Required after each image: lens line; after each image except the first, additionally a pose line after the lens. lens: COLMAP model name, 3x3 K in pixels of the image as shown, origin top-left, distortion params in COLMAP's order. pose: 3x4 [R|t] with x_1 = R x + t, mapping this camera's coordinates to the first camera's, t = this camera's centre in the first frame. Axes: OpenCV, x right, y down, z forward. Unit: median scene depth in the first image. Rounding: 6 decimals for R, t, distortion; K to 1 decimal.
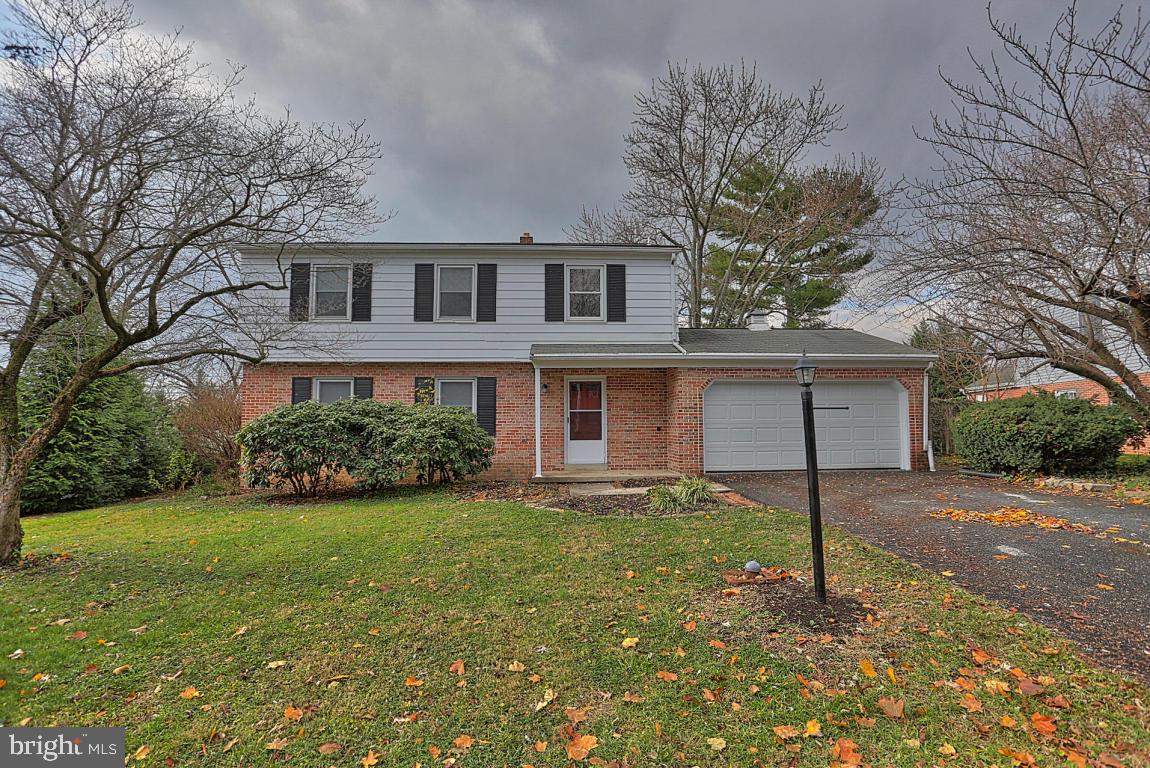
lens RADIAL K [[482.6, 0, 572.0], [0, 482.6, 403.7], [0, 0, 1]] dist [-0.017146, -0.000319]
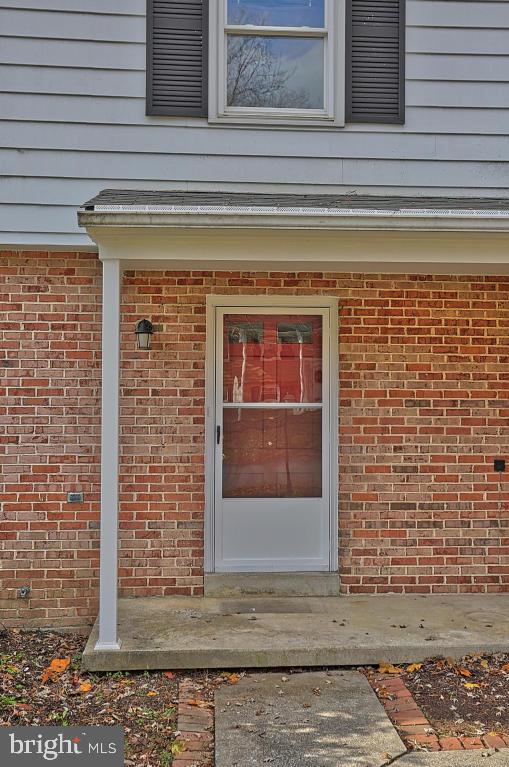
lens RADIAL K [[791.4, 0, 252.9], [0, 791.4, 365.1], [0, 0, 1]] dist [0.012085, 0.011476]
pose [[0.999411, 0.011869, 0.032184, -0.002207], [-0.011582, 0.999892, -0.009096, -0.007400], [-0.032288, 0.008718, 0.999441, 0.486054]]
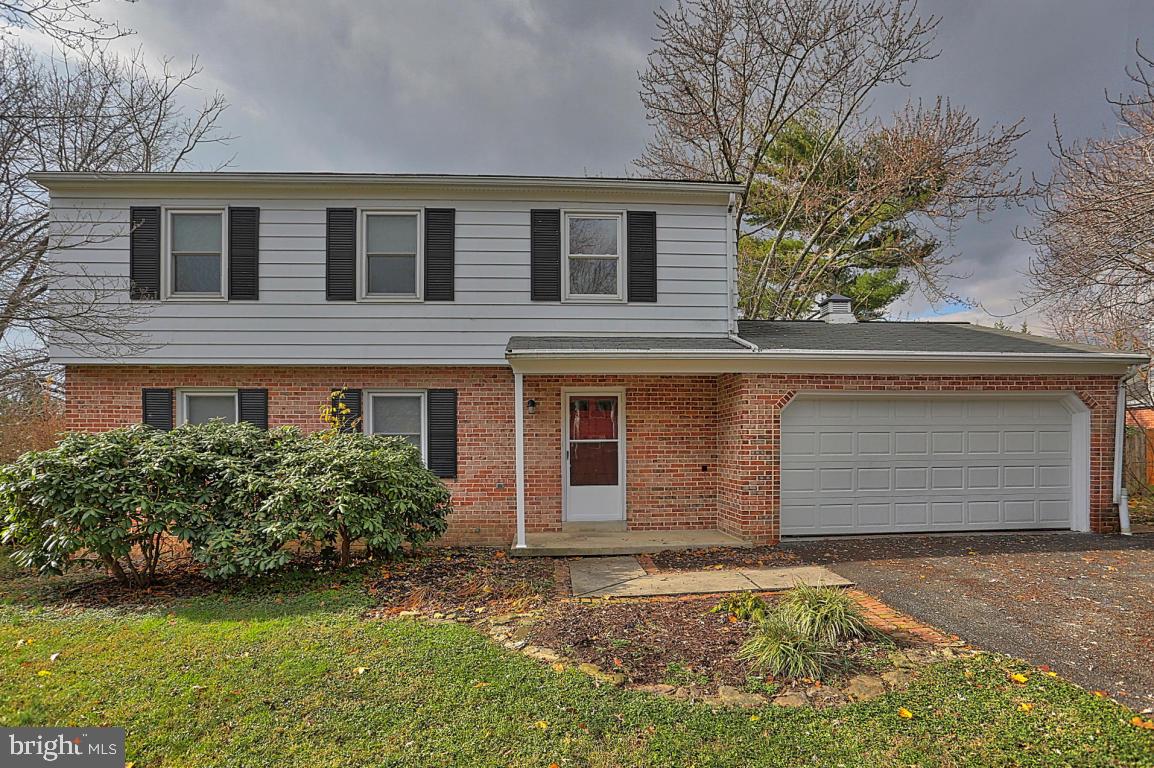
lens RADIAL K [[530.1, 0, 574.7], [0, 530.1, 459.6], [0, 0, 1]] dist [-0.020973, 0.001040]
pose [[0.999879, -0.000580, 0.015558, -0.009499], [-0.000432, 0.997886, 0.064995, -0.006656], [-0.015563, -0.064993, 0.997764, 0.283832]]
